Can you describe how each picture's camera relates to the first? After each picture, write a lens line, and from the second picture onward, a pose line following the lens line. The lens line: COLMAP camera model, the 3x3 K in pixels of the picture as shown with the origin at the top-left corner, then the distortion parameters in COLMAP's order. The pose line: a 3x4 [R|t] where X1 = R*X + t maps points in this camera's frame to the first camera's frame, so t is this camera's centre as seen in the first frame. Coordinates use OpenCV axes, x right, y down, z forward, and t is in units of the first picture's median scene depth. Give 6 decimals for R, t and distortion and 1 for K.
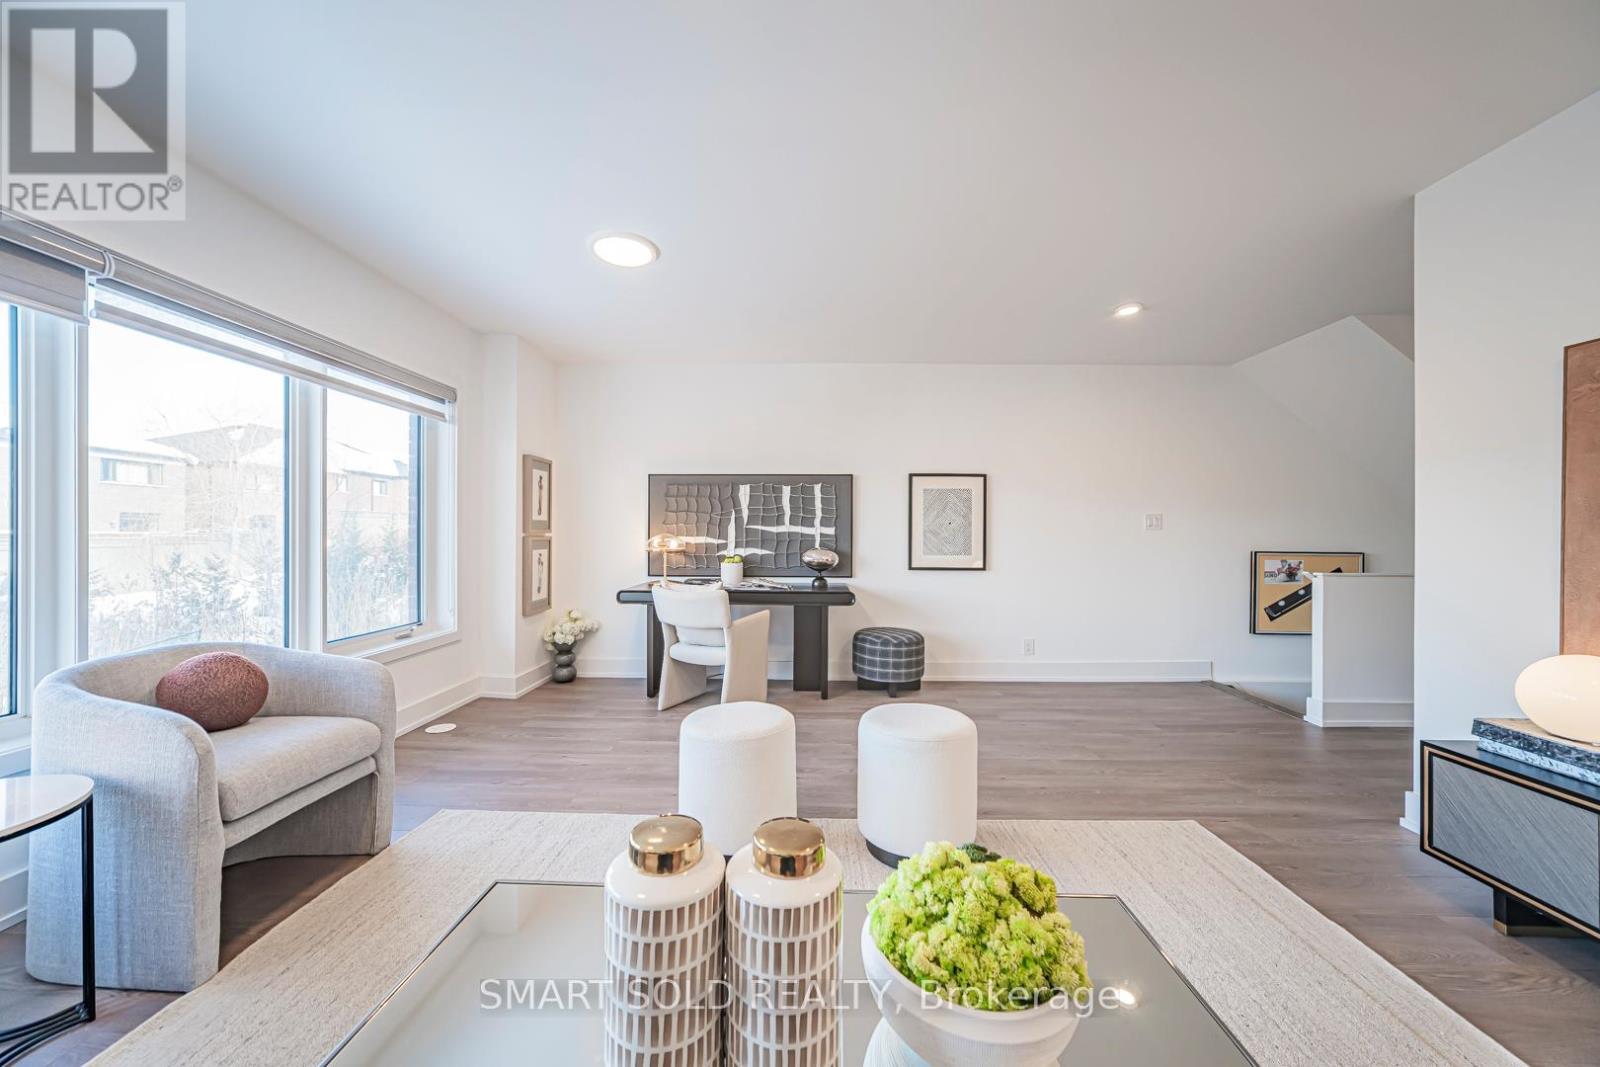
lens RADIAL K [[563.0, 0, 802.0], [0, 563.0, 535.5], [0, 0, 1]] dist [-0.002325, 0.001483]
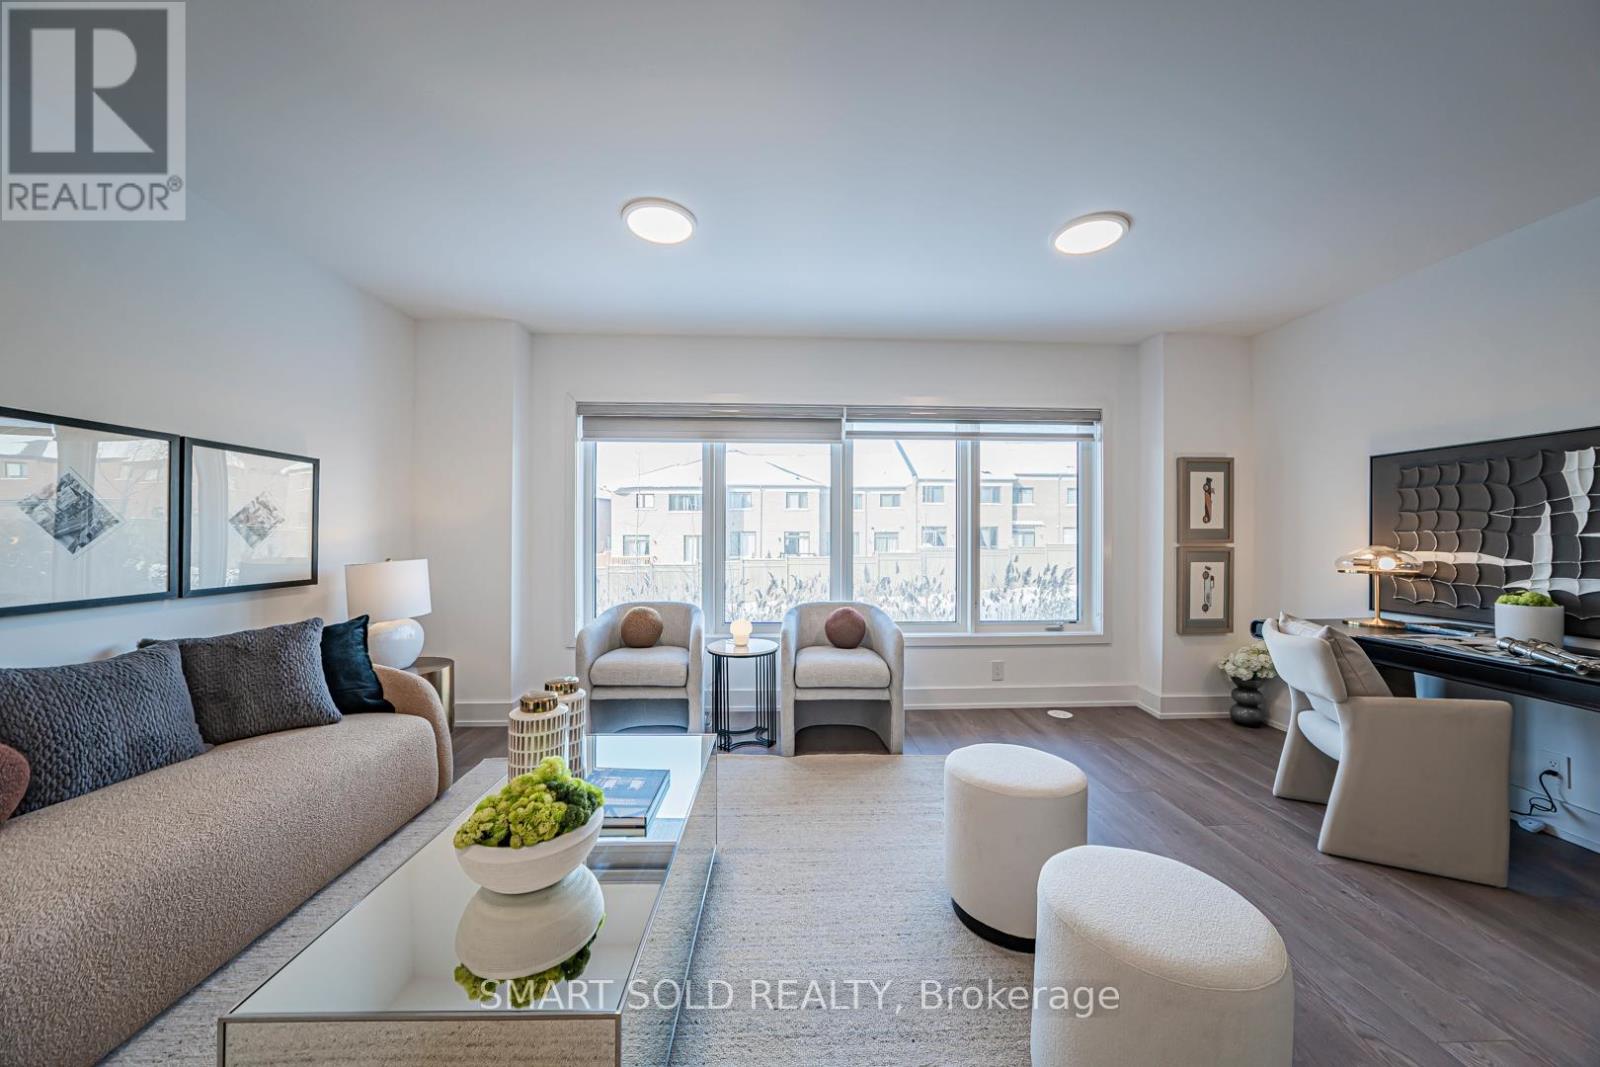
lens RADIAL K [[563.0, 0, 803.1], [0, 563.0, 534.6], [0, 0, 1]] dist [-0.002325, 0.001483]
pose [[0.081970, -0.003017, -0.996630, 0.344738], [-0.005850, 0.999977, -0.003508, -0.010686], [0.996618, 0.006118, 0.081950, 0.289089]]
